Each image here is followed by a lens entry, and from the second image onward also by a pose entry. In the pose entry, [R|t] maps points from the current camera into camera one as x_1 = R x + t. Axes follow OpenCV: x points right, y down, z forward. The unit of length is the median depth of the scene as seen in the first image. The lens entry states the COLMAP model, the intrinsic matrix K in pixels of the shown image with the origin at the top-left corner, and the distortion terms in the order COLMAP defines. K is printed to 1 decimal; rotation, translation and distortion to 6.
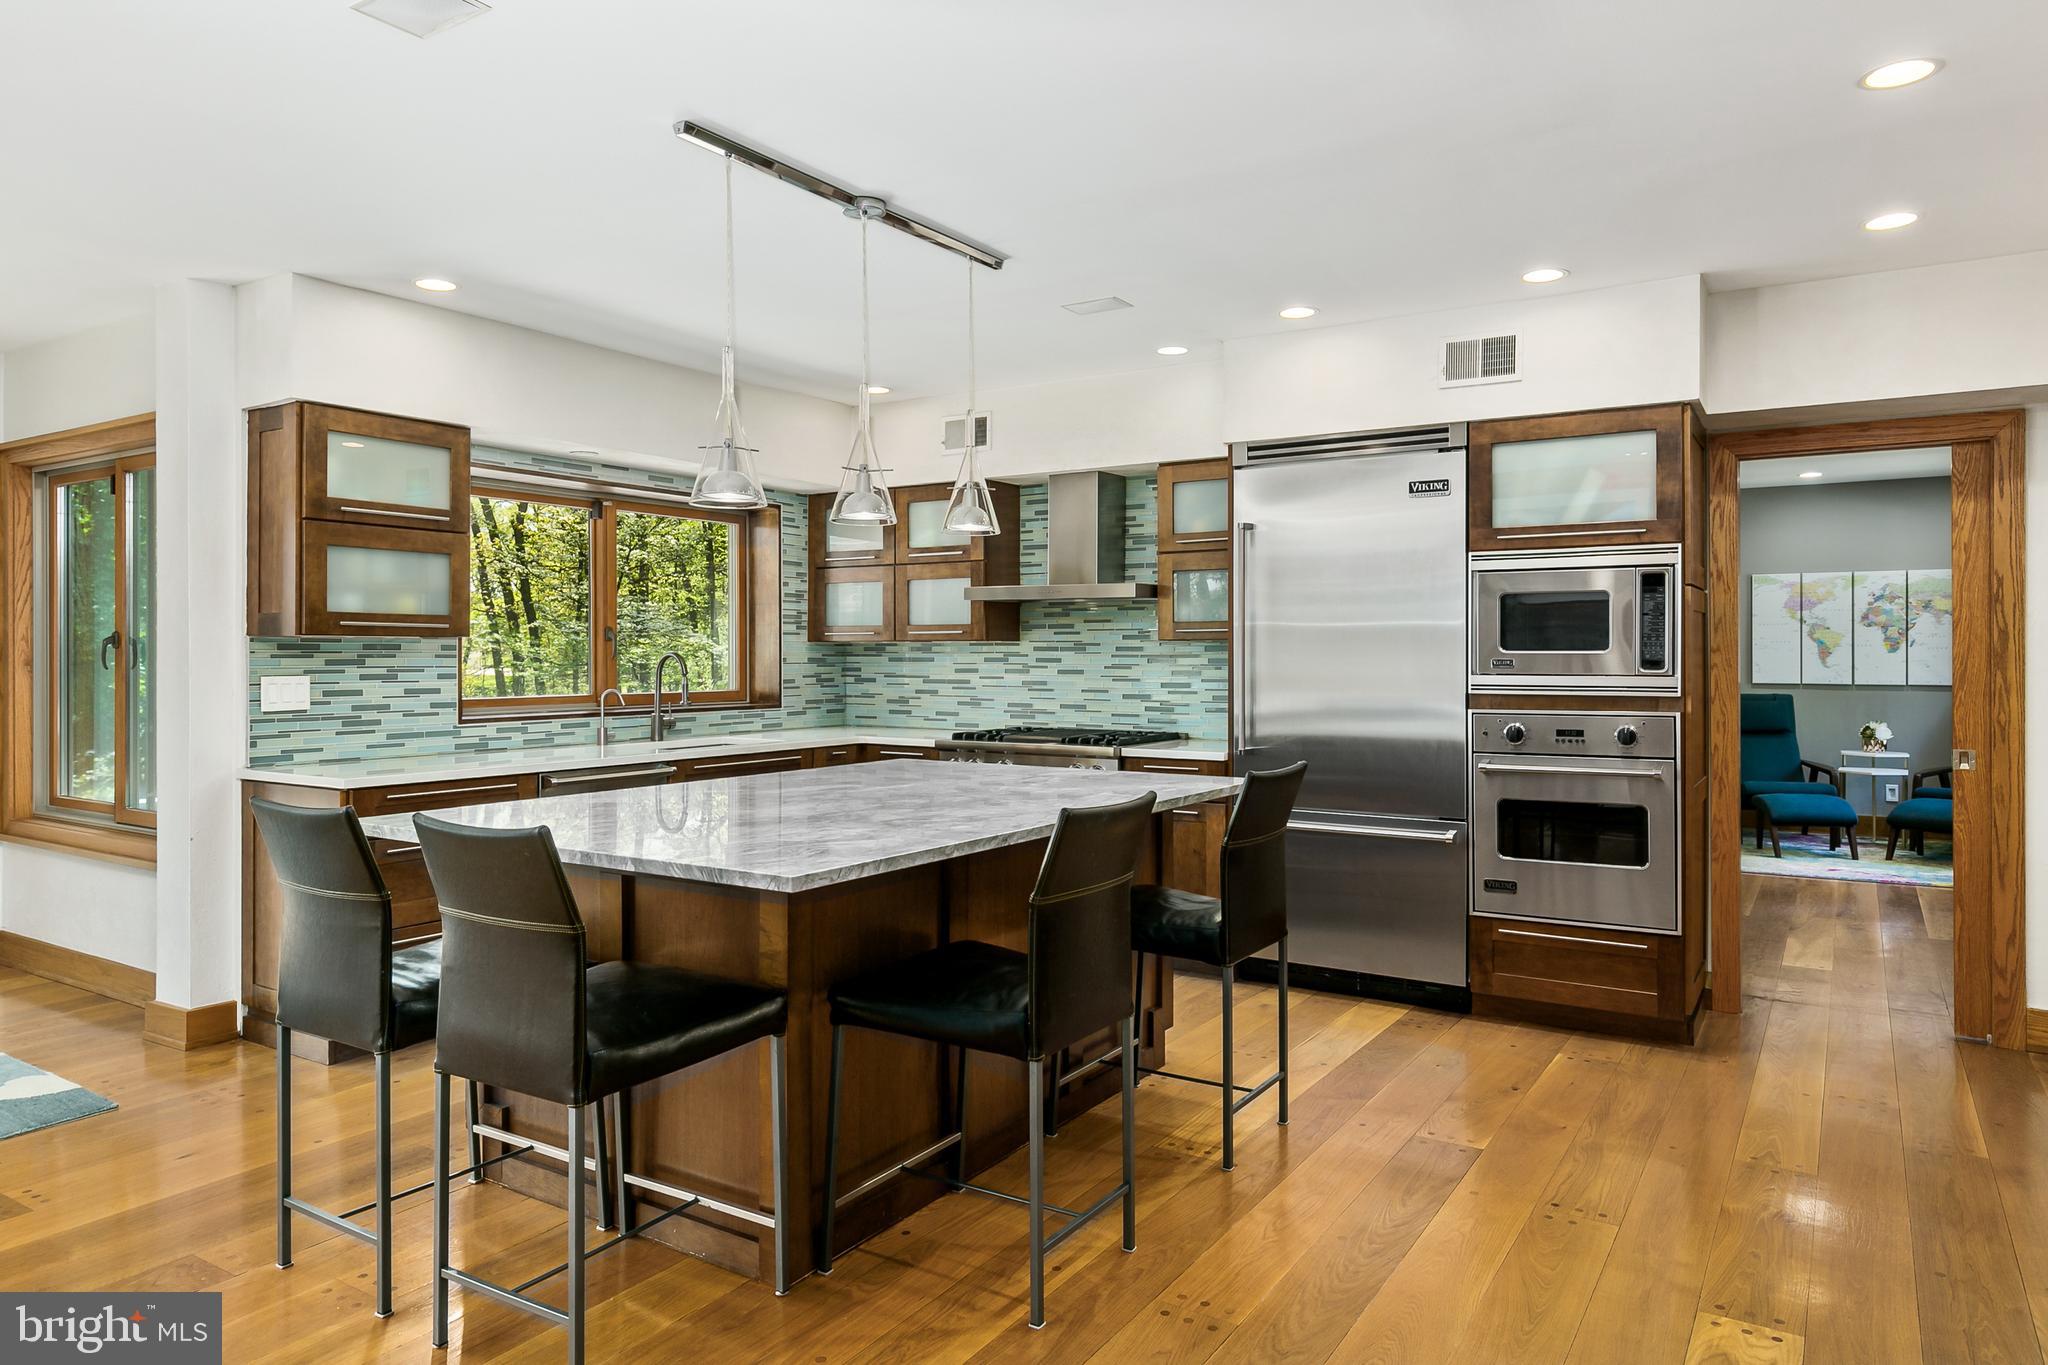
lens RADIAL K [[1272.0, 0, 1079.1], [0, 1272.0, 651.9], [0, 0, 1]] dist [-0.005923, -0.002107]
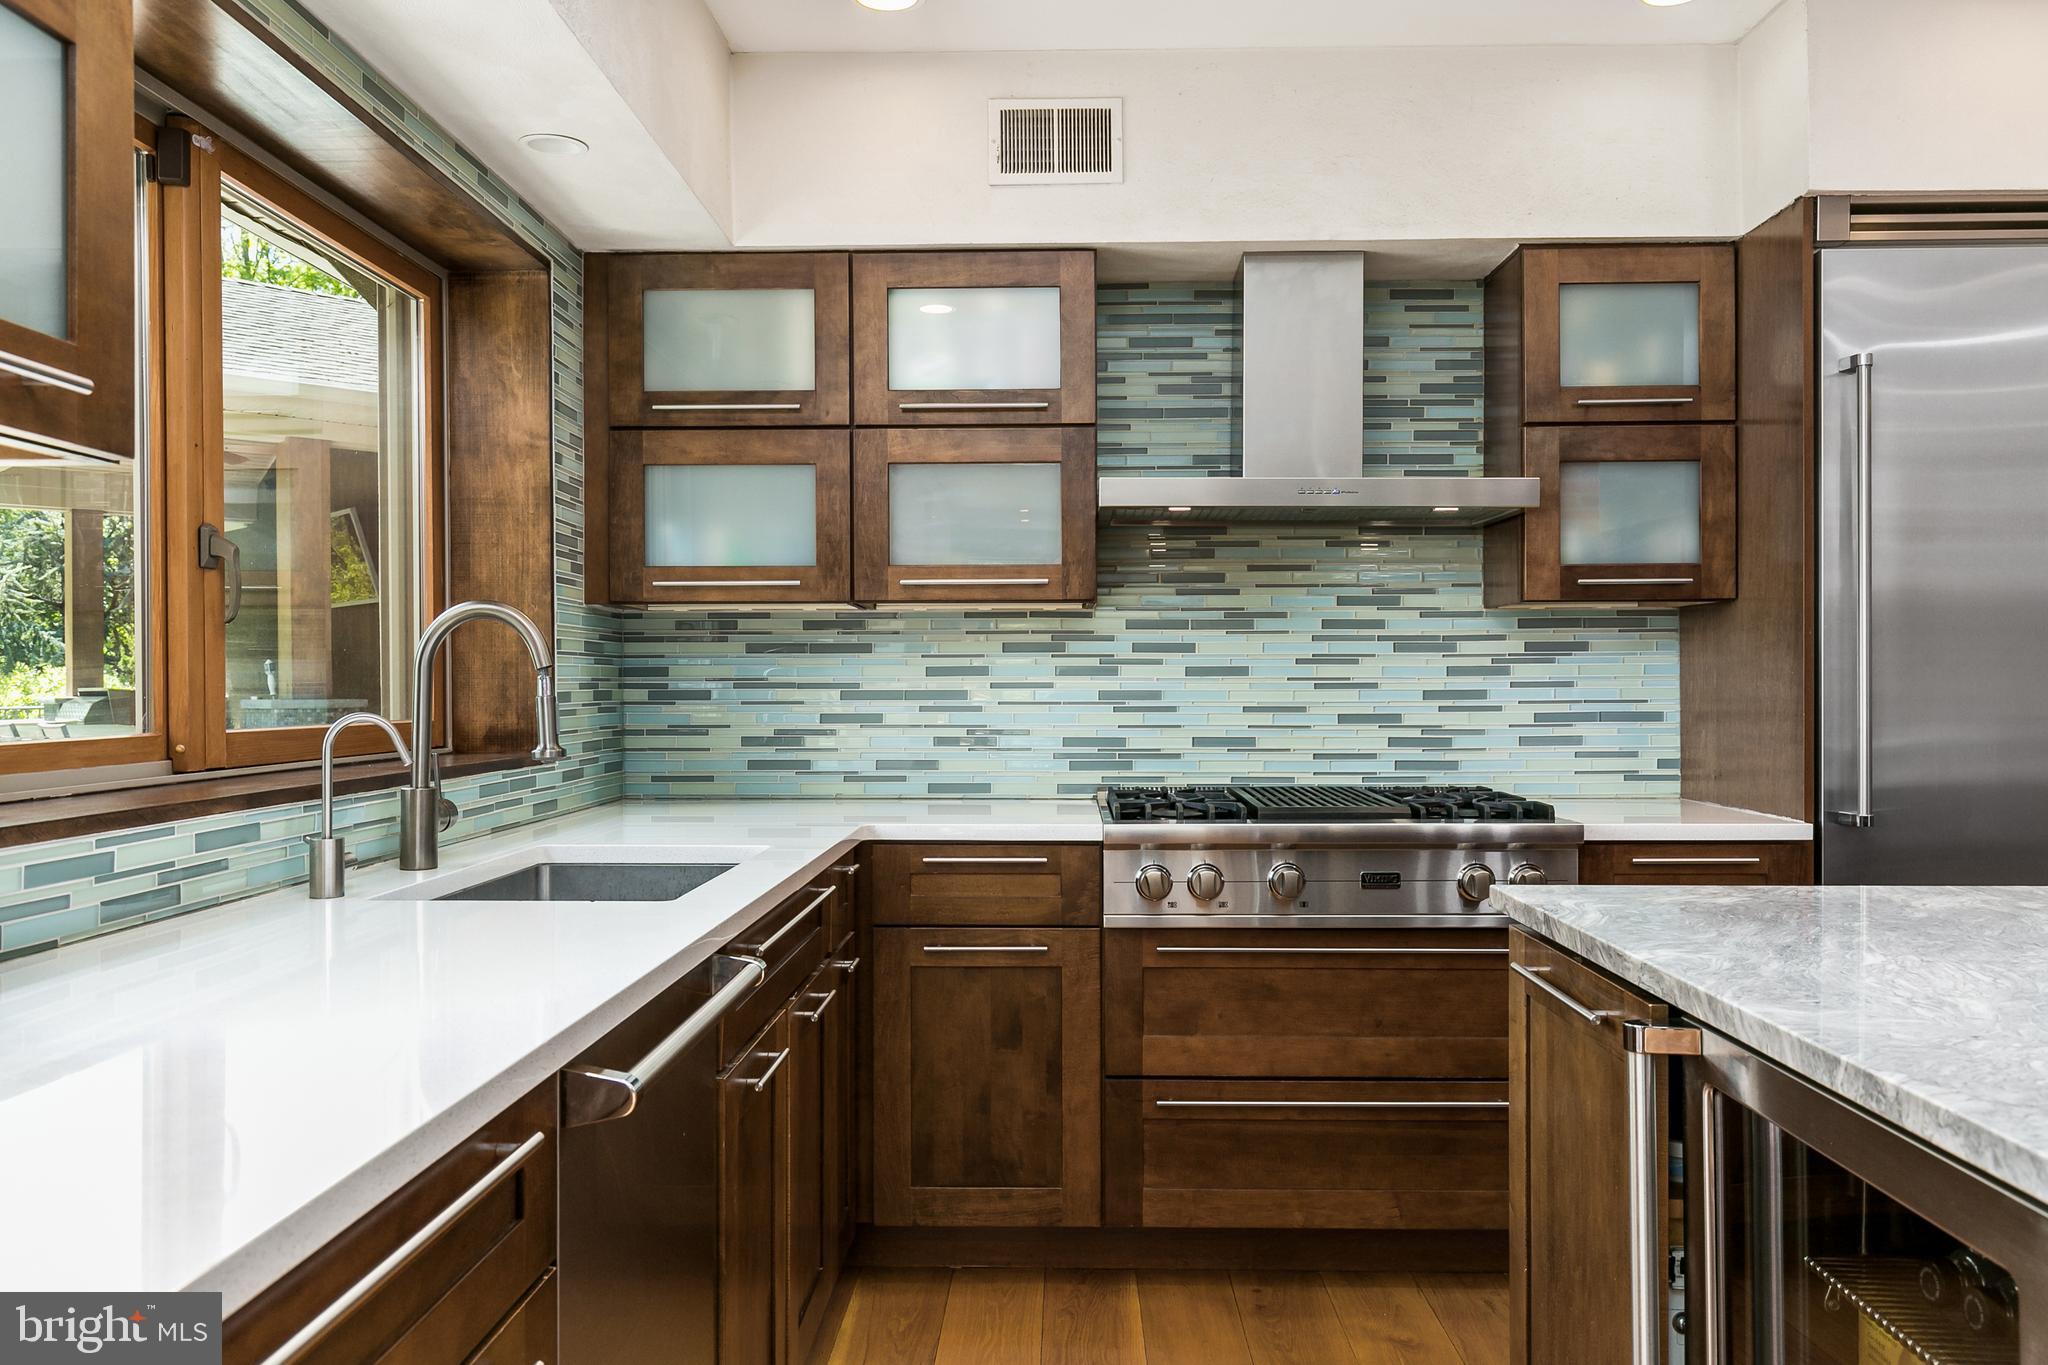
lens RADIAL K [[1468.7, 0, 1012.5], [0, 1468.7, 682.1], [0, 0, 1]] dist [0.006541, 0.001056]
pose [[0.867396, -0.000122, 0.497618, -0.359591], [0.002252, 0.999991, -0.003681, 0.021907], [-0.497613, 0.004314, 0.867388, 0.548891]]
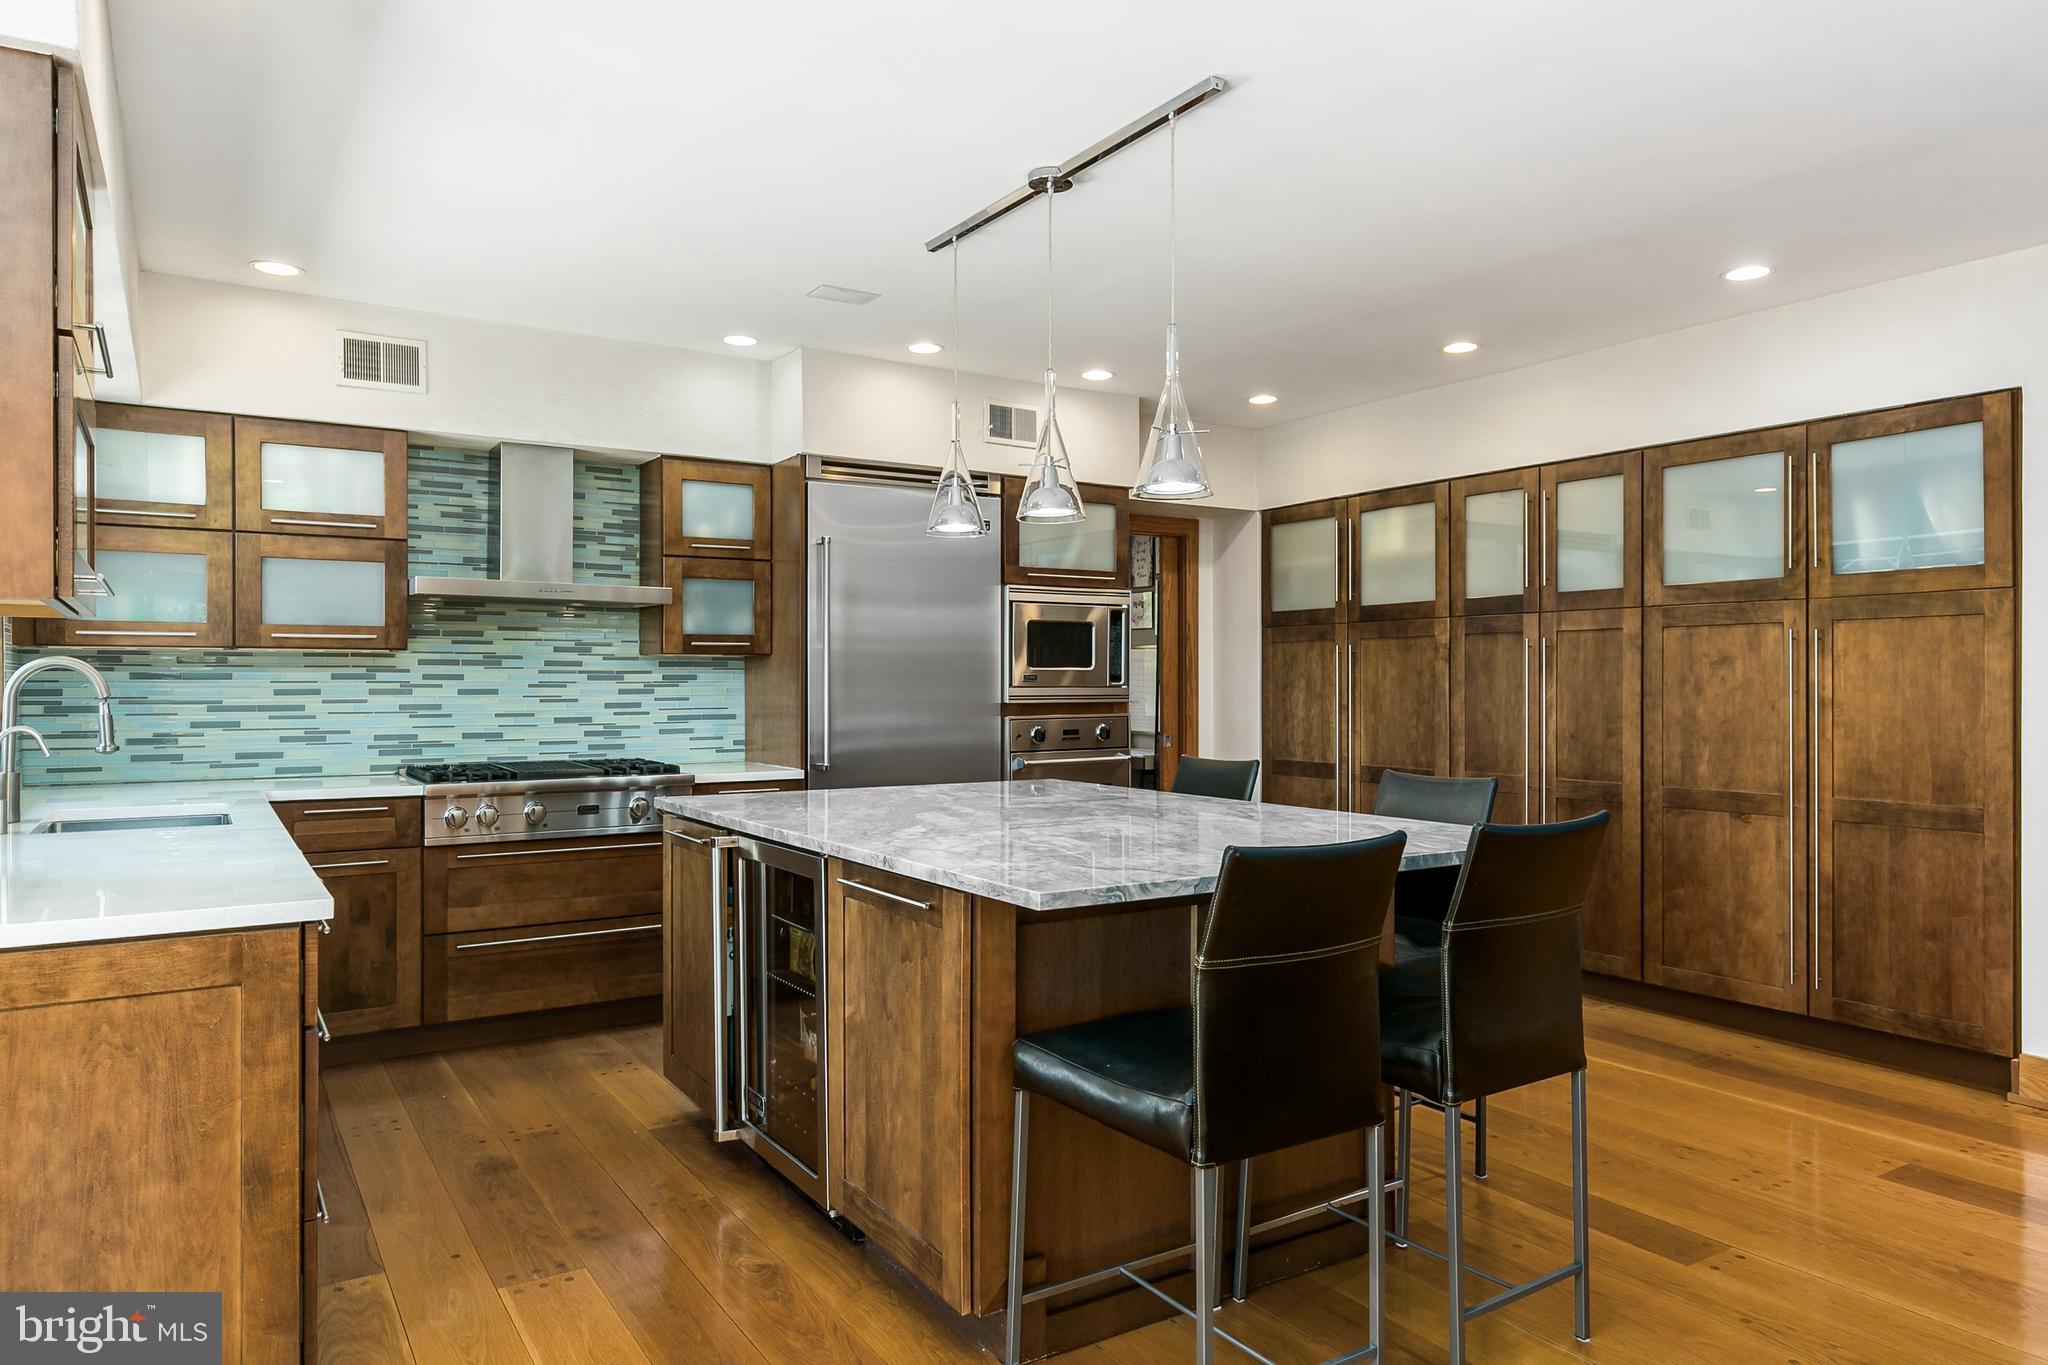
lens RADIAL K [[1272.0, 0, 964.1], [0, 1272.0, 690.9], [0, 0, 1]] dist [-0.005923, -0.002107]
pose [[0.450535, -0.003840, 0.892751, -0.580386], [0.001617, 0.999993, 0.003485, 0.012909], [-0.892757, -0.000126, 0.450538, 0.373863]]
